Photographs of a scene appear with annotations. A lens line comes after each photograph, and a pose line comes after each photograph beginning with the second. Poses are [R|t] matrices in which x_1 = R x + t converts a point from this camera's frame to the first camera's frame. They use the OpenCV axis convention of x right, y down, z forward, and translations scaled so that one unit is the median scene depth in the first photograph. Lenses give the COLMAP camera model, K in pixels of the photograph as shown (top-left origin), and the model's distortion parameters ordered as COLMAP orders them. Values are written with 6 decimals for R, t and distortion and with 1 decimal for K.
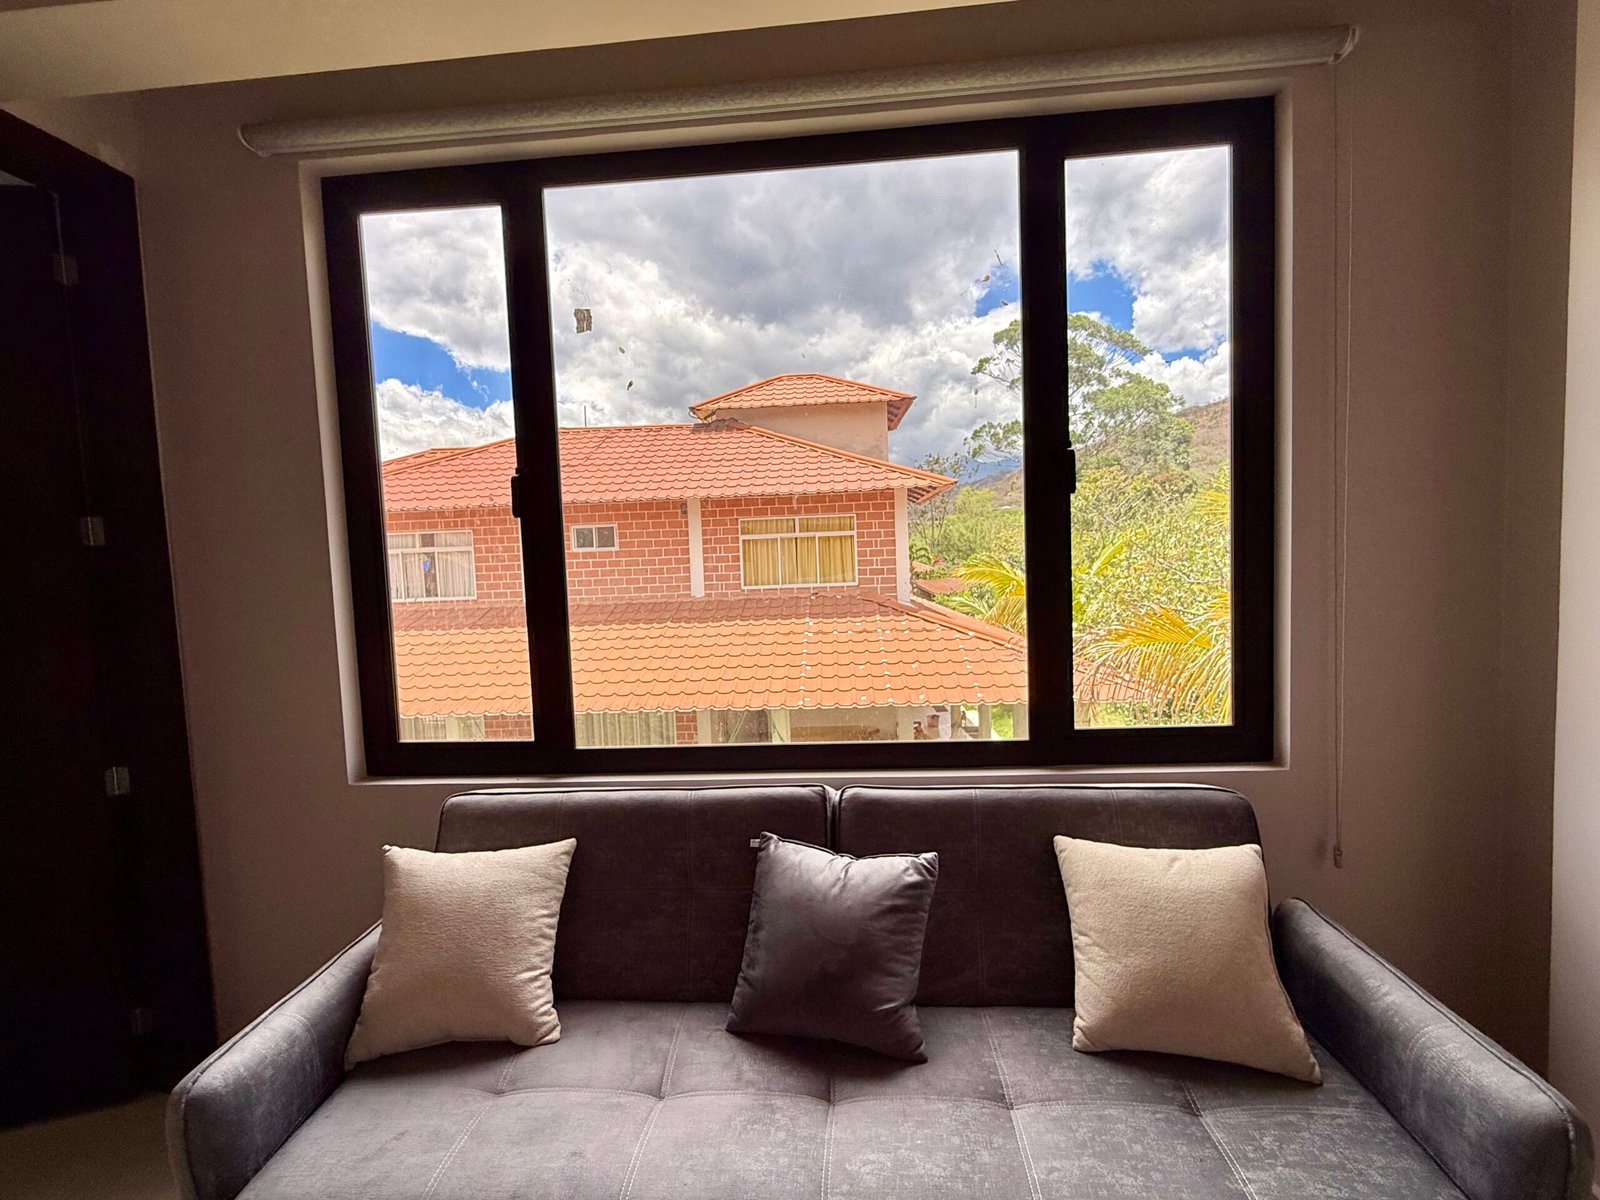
lens RADIAL K [[729.4, 0, 800.0], [0, 729.4, 600.0], [0, 0, 1]] dist [-0.001270, -0.000014]
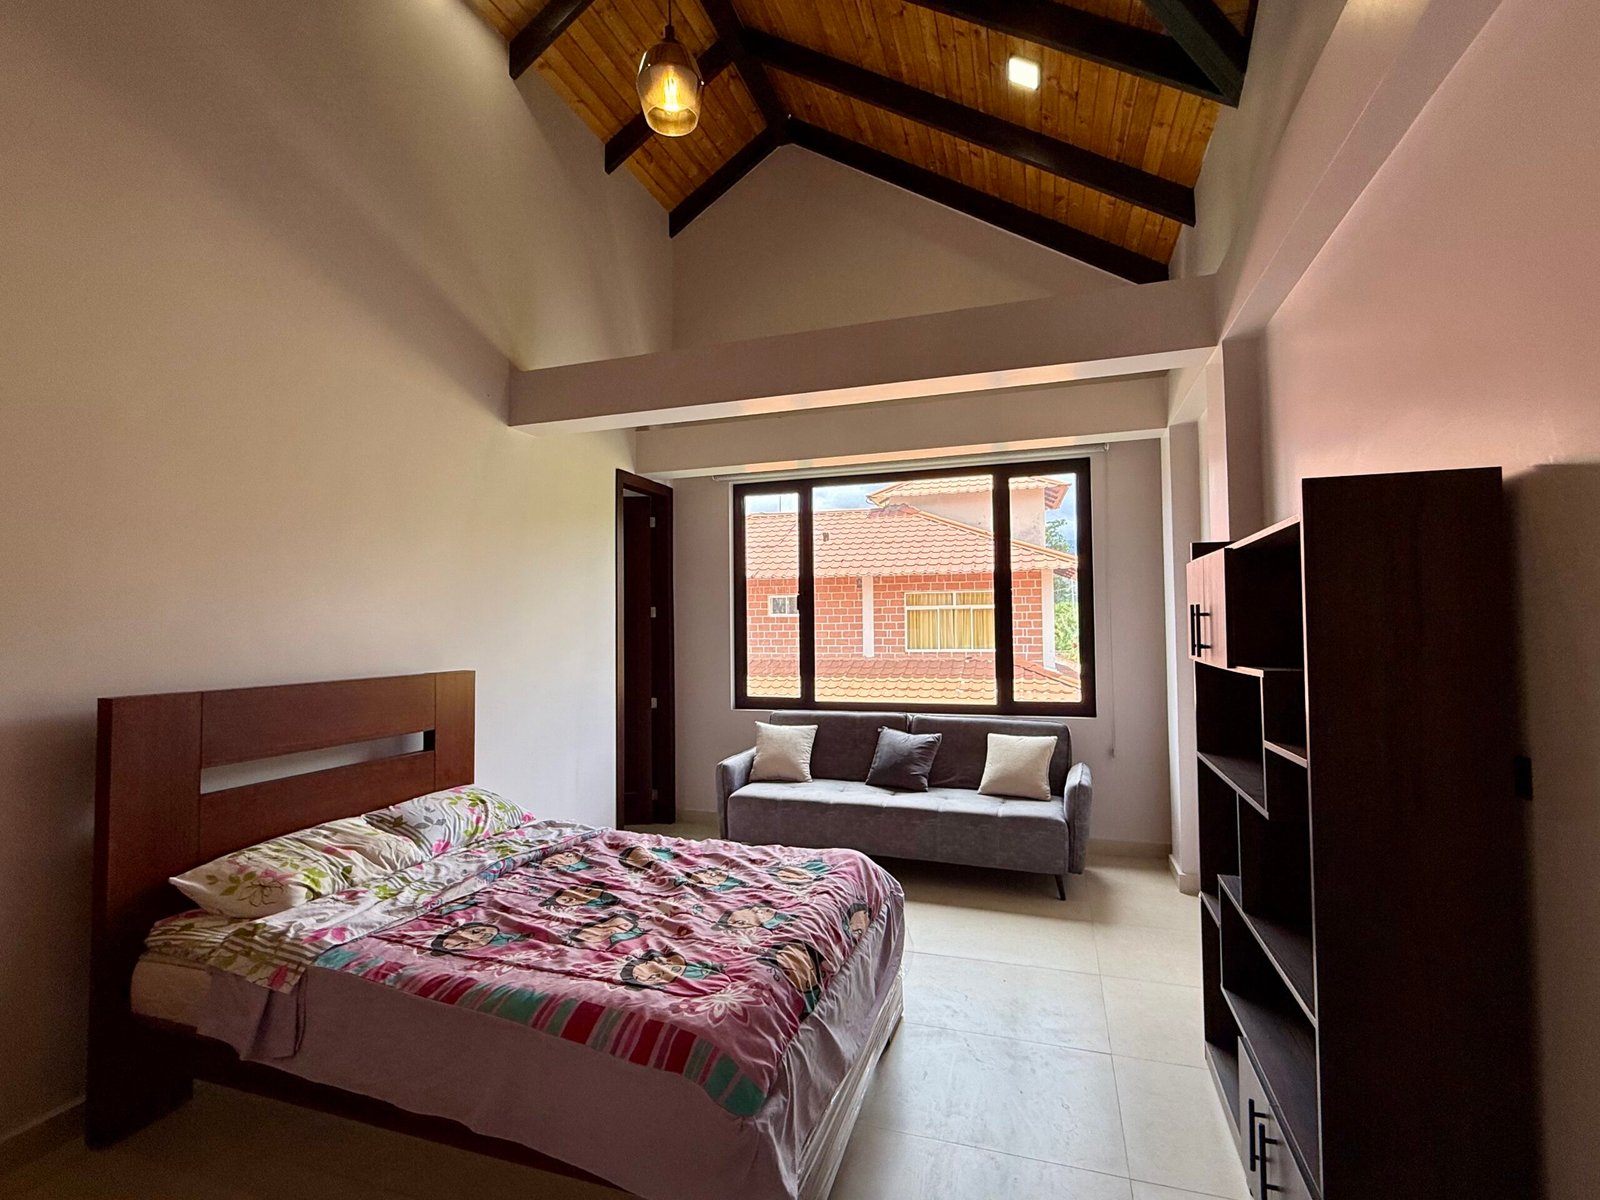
lens RADIAL K [[729.4, 0, 800.0], [0, 729.4, 600.0], [0, 0, 1]] dist [-0.001270, -0.000014]
pose [[0.971756, 0.019790, -0.235157, 0.034933], [-0.040696, 0.995602, -0.084386, 0.009719], [0.232453, 0.091572, 0.968287, -0.222074]]
